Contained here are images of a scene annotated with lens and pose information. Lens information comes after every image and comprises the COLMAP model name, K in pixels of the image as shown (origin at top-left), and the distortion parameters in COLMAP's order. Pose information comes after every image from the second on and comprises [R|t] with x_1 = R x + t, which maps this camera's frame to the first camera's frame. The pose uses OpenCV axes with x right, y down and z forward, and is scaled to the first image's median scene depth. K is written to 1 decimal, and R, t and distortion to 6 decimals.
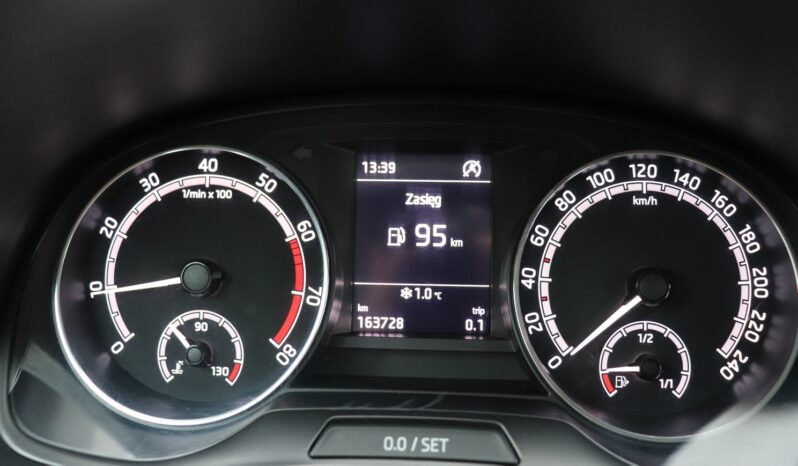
lens RADIAL K [[740.4, 0, 403.9], [0, 740.4, 229.2], [0, 0, 1]] dist [-0.154814, 0.000000]
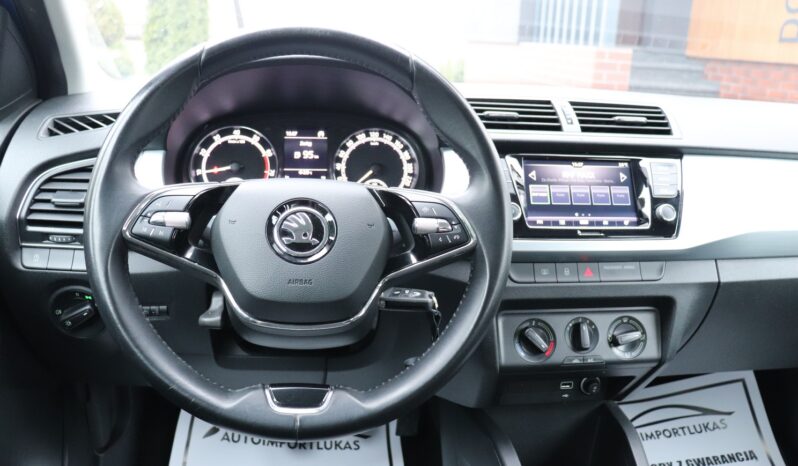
lens RADIAL K [[658.2, 0, 392.4], [0, 658.2, 231.8], [0, 0, 1]] dist [-0.172324, 0.146219]
pose [[0.983641, -0.012608, 0.179700, -0.119951], [0.014199, 0.999871, -0.007573, 0.372359], [-0.179581, 0.010001, 0.983692, -1.862126]]
